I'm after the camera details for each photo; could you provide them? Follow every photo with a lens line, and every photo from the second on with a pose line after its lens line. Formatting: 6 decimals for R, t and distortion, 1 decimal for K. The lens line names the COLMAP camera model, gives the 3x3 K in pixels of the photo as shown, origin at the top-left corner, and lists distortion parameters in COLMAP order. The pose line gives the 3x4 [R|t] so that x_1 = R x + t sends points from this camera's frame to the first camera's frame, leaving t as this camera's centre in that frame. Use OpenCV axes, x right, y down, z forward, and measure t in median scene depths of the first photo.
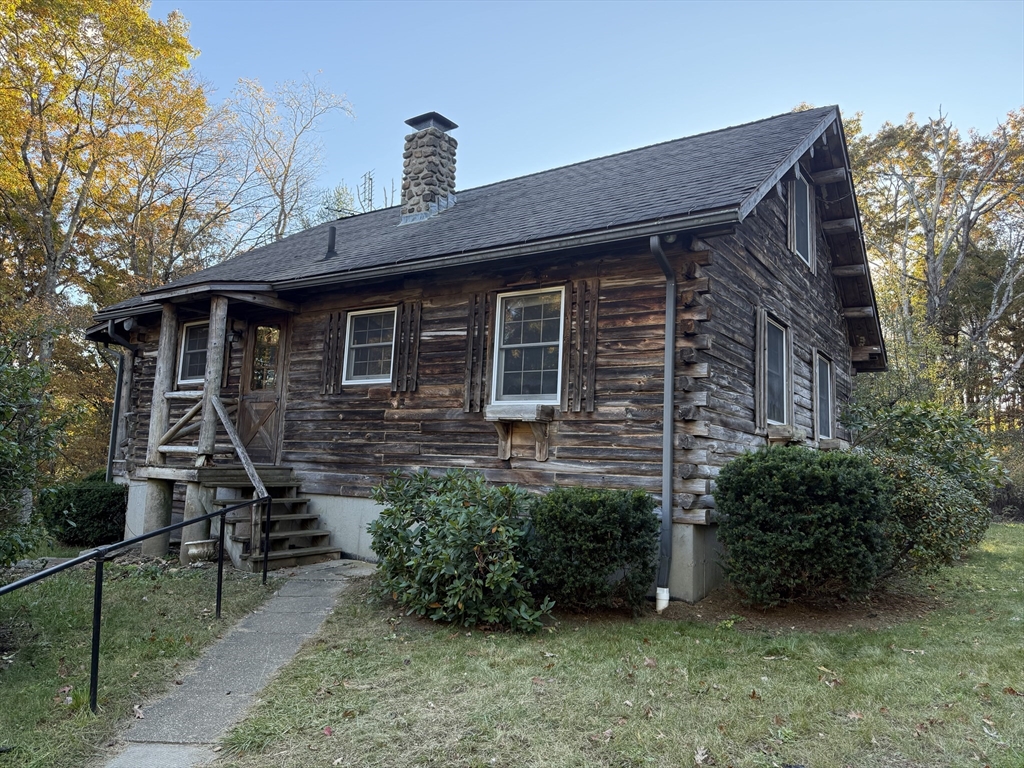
lens RADIAL K [[715.1, 0, 509.7], [0, 715.1, 382.1], [0, 0, 1]] dist [0.032585, -0.016583]
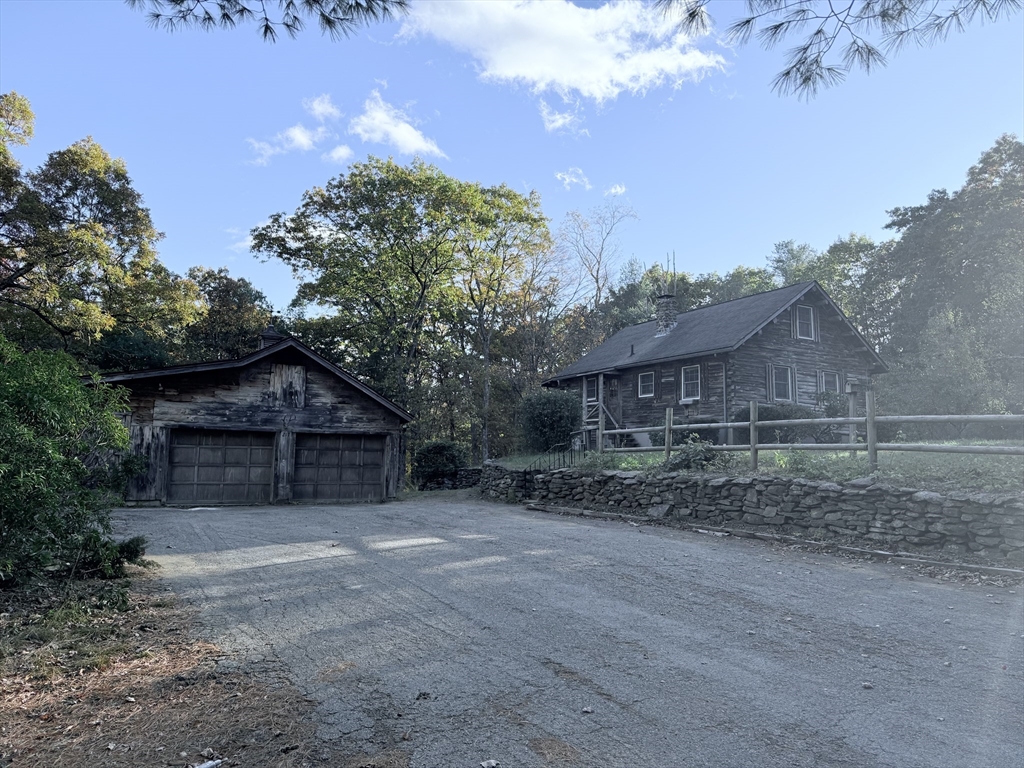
lens RADIAL K [[715.1, 0, 511.3], [0, 715.1, 385.0], [0, 0, 1]] dist [0.032585, -0.016583]
pose [[0.910859, -0.077877, -0.405303, 0.577043], [0.076040, 0.996891, -0.020657, -0.029625], [0.405651, -0.012004, 0.913949, -2.271141]]
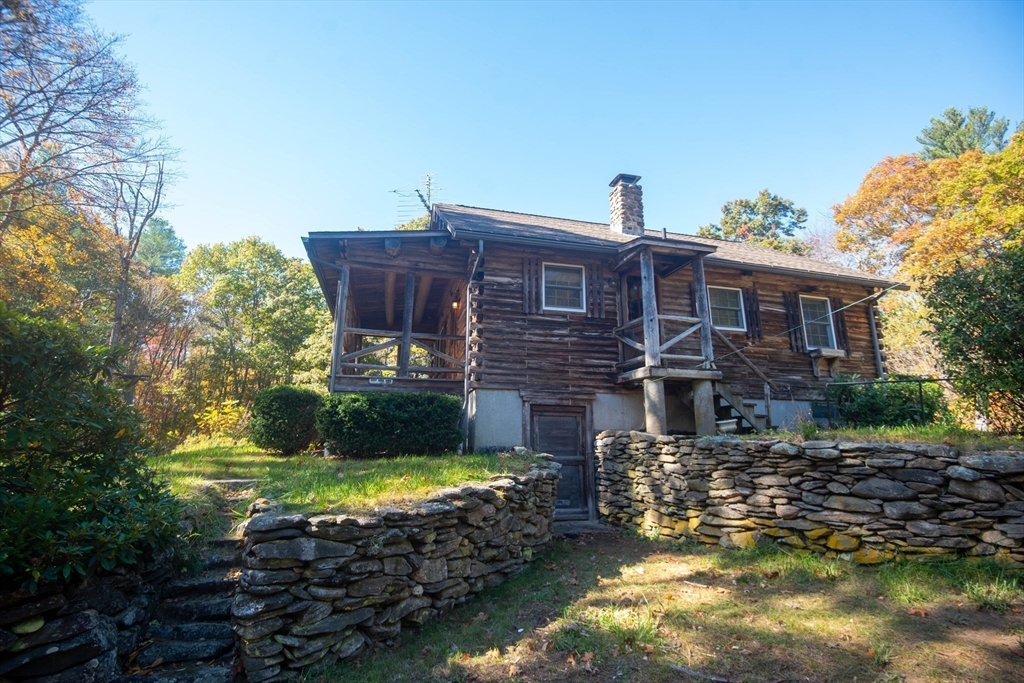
lens RADIAL K [[470.5, 0, 511.1], [0, 470.5, 340.1], [0, 0, 1]] dist [-0.023682, -0.009211]
pose [[0.669509, 0.132766, 0.730842, -1.392028], [-0.065393, 0.990612, -0.120052, 0.197545], [-0.739920, 0.032584, 0.671906, 0.678684]]
